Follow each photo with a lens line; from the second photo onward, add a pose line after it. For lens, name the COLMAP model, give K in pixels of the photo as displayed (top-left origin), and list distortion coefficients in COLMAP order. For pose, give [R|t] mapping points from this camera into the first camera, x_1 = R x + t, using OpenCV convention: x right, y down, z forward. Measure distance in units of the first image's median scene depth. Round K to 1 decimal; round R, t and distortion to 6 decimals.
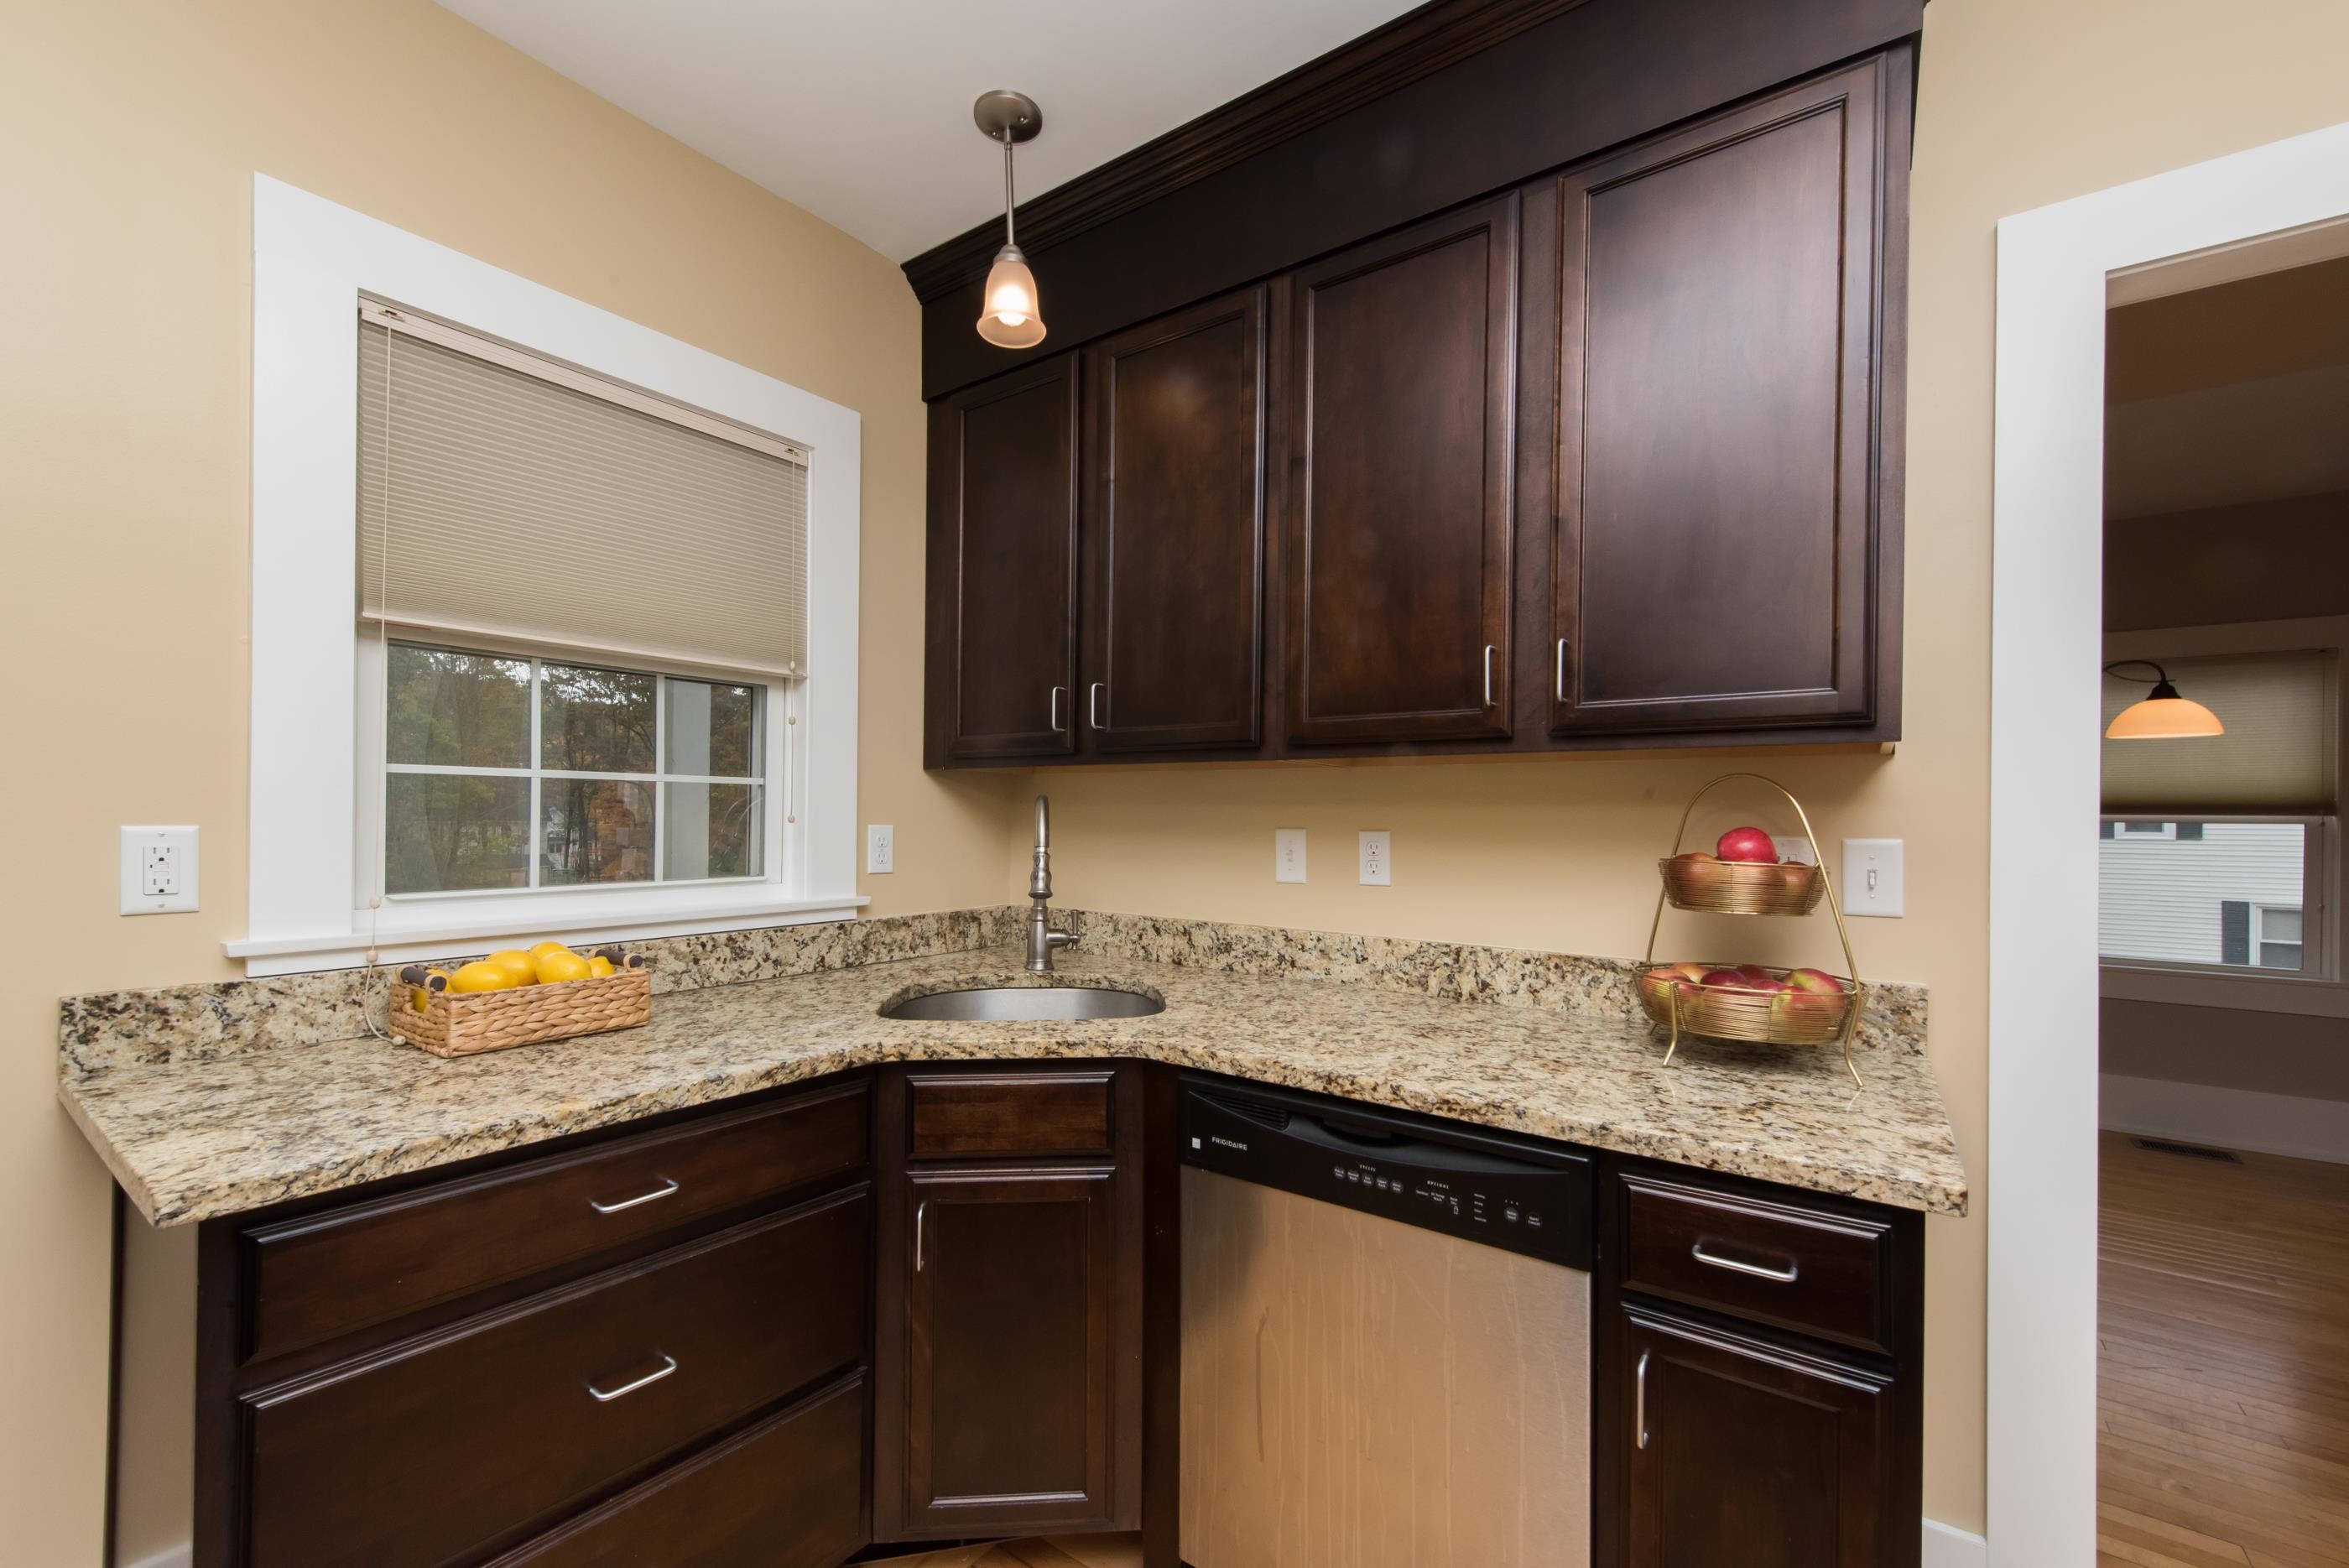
lens RADIAL K [[962.0, 0, 1165.1], [0, 962.0, 816.4], [0, 0, 1]] dist [0.015492, -0.004525]
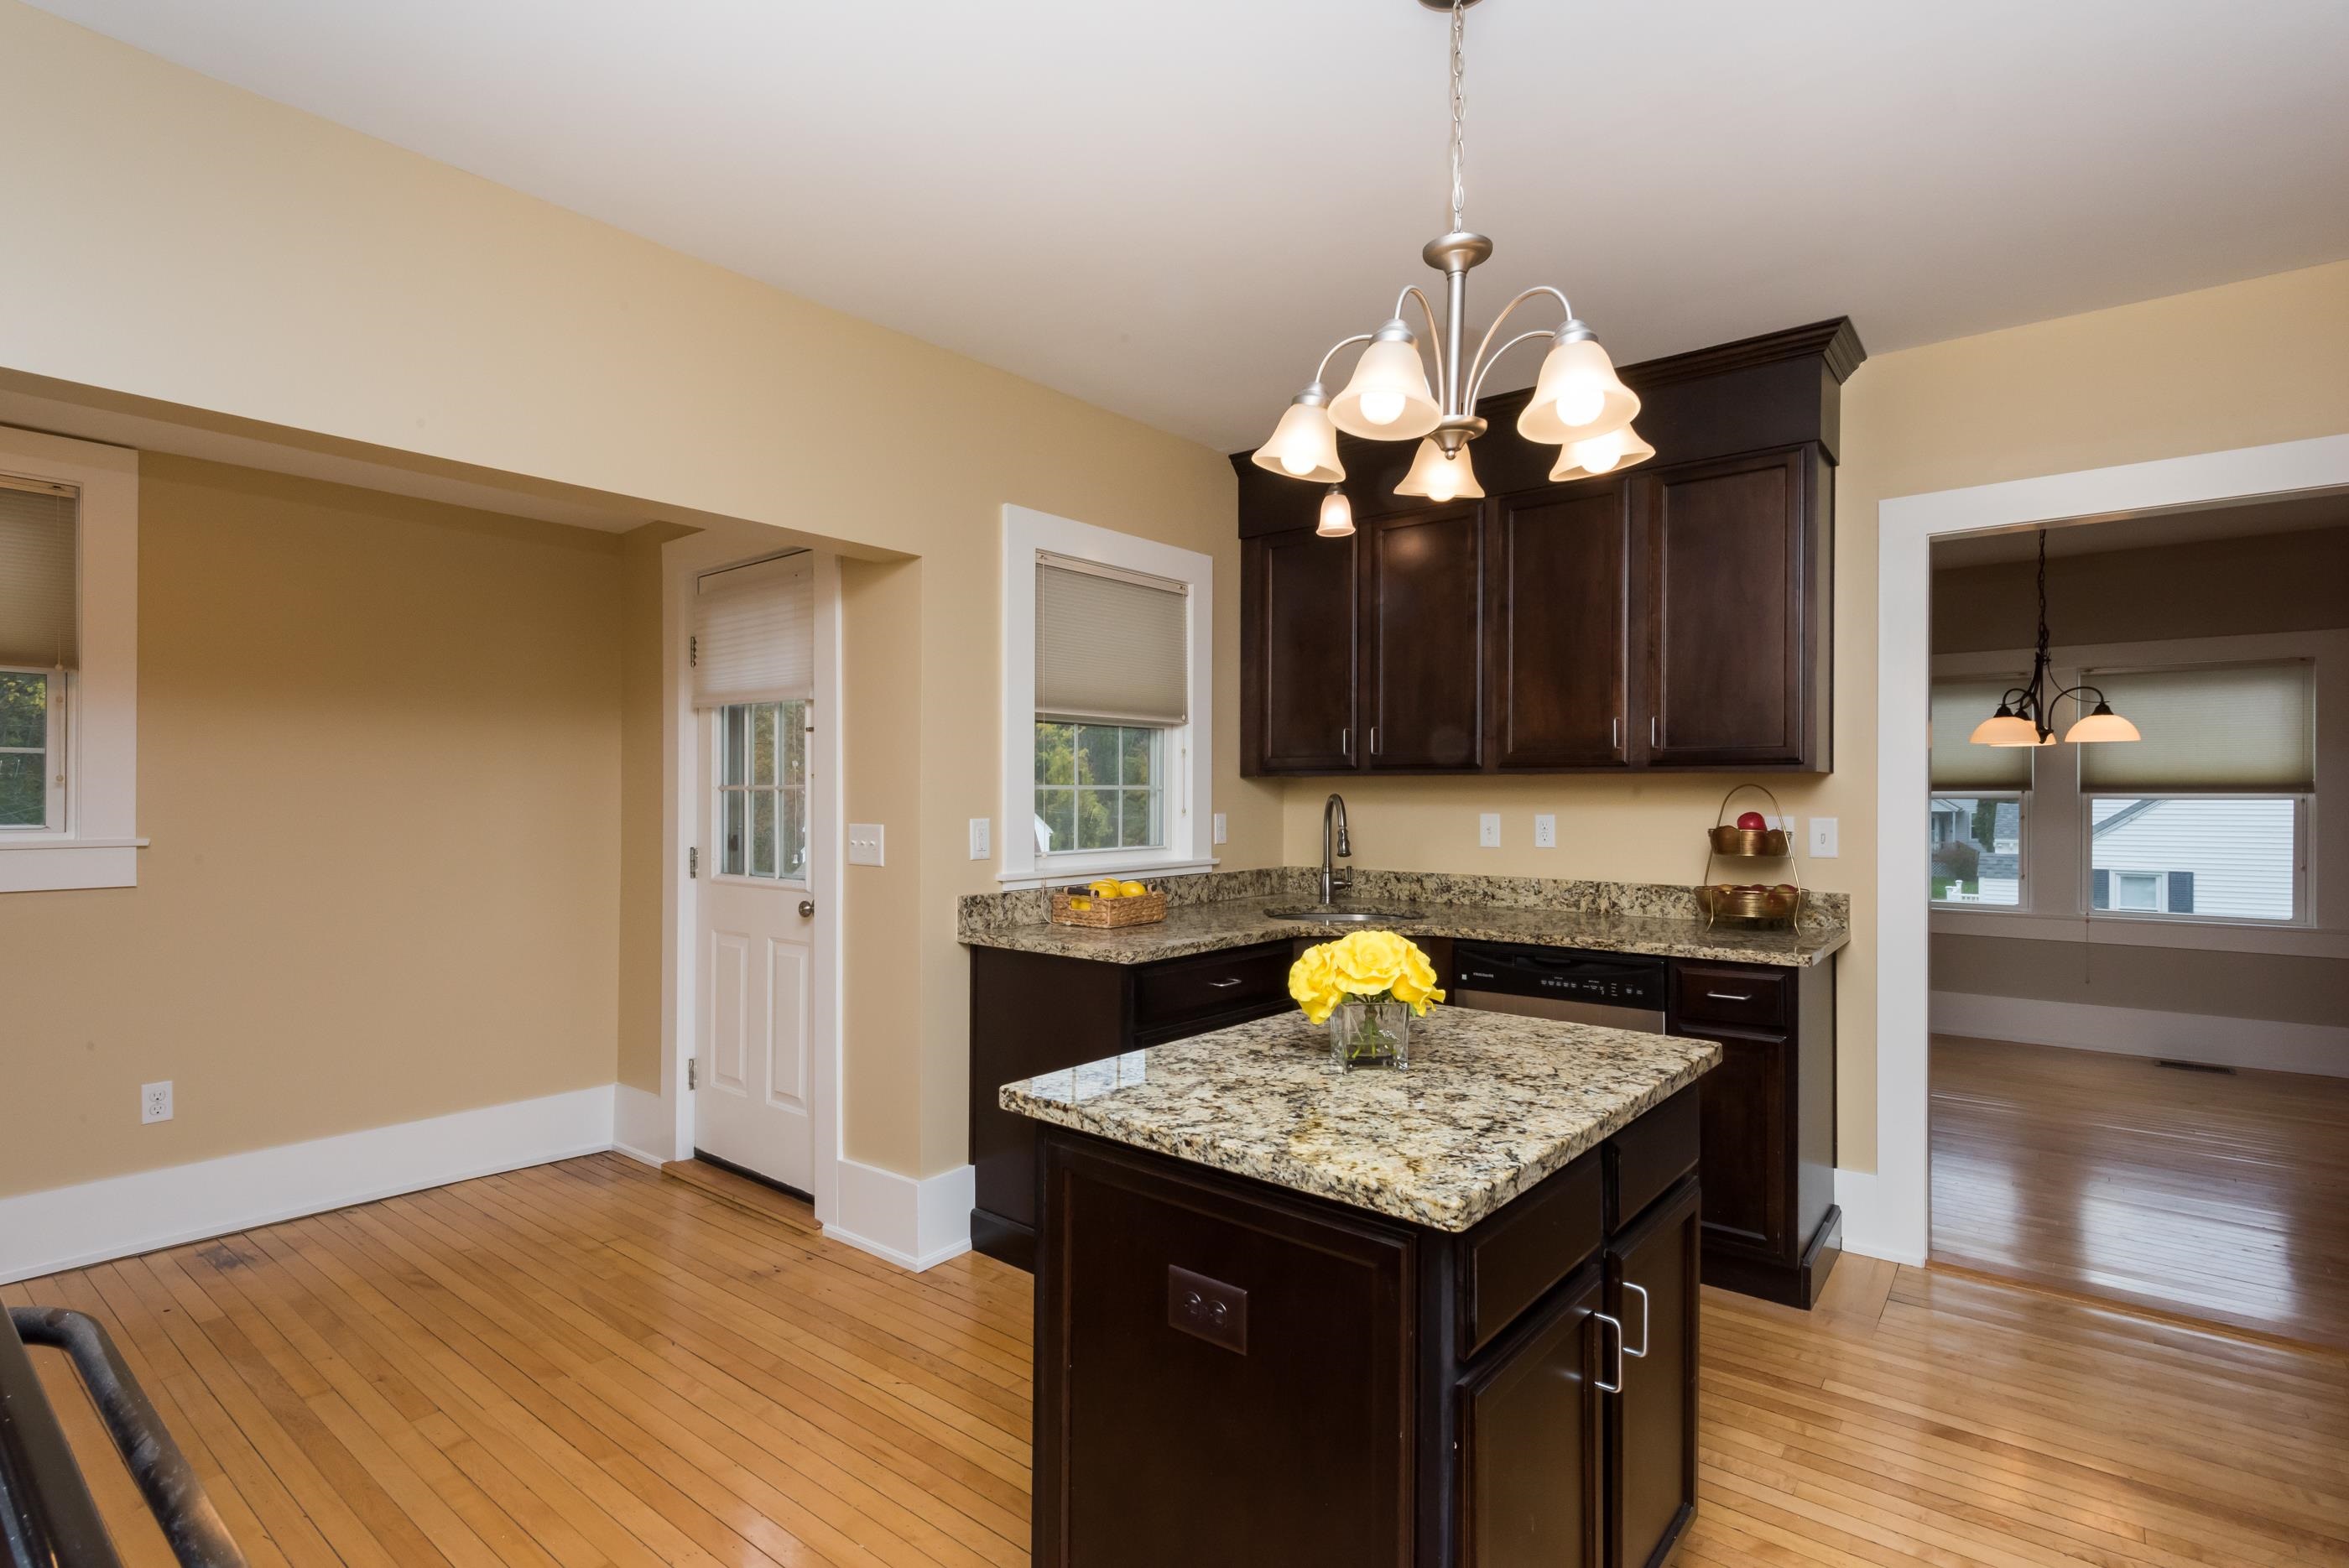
lens RADIAL K [[1149.8, 0, 1167.6], [0, 1149.8, 790.7], [0, 0, 1]] dist [0.009337, -0.001211]
pose [[0.999001, -0.010119, -0.043518, -0.348866], [0.009976, 0.999944, -0.003510, -0.025564], [0.043551, 0.003073, 0.999046, -1.016369]]
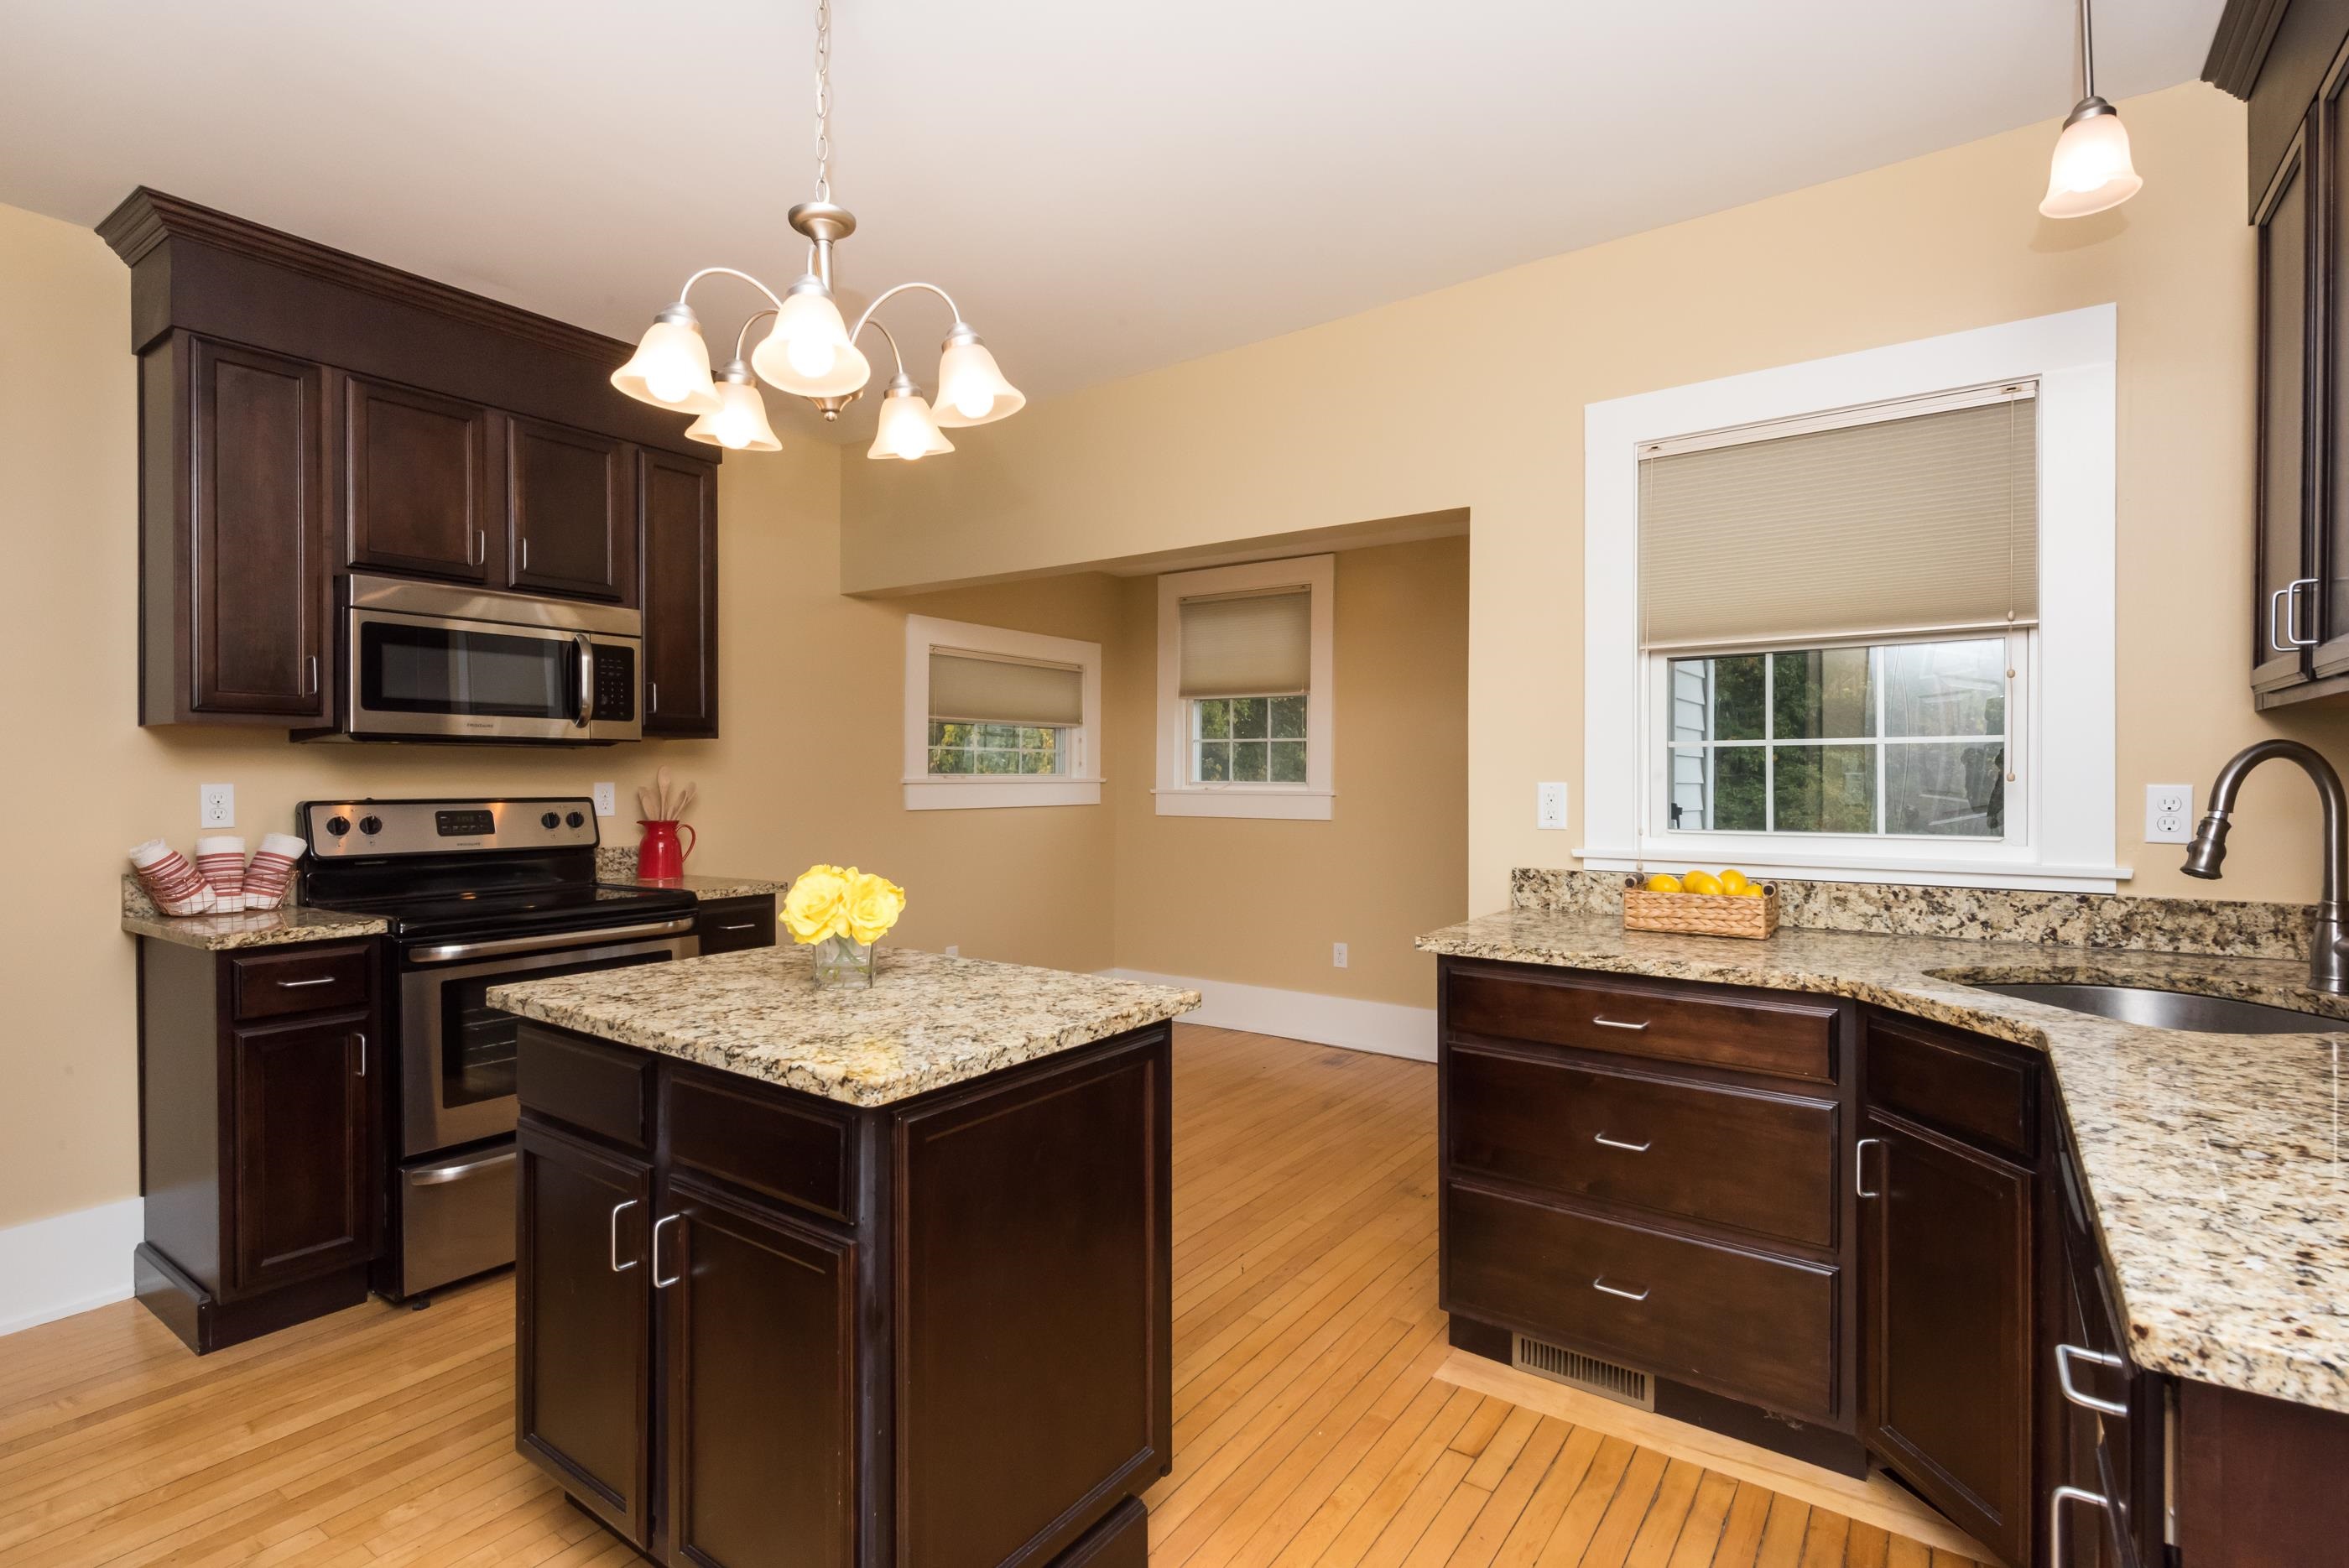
lens RADIAL K [[1140.5, 0, 1163.7], [0, 1140.5, 773.1], [0, 0, 1]] dist [-0.003654, -0.001181]
pose [[0.007213, -0.012150, -0.999900, 0.769951], [-0.000101, 0.999926, -0.012151, 0.012816], [0.999974, 0.000189, 0.007211, 0.166544]]
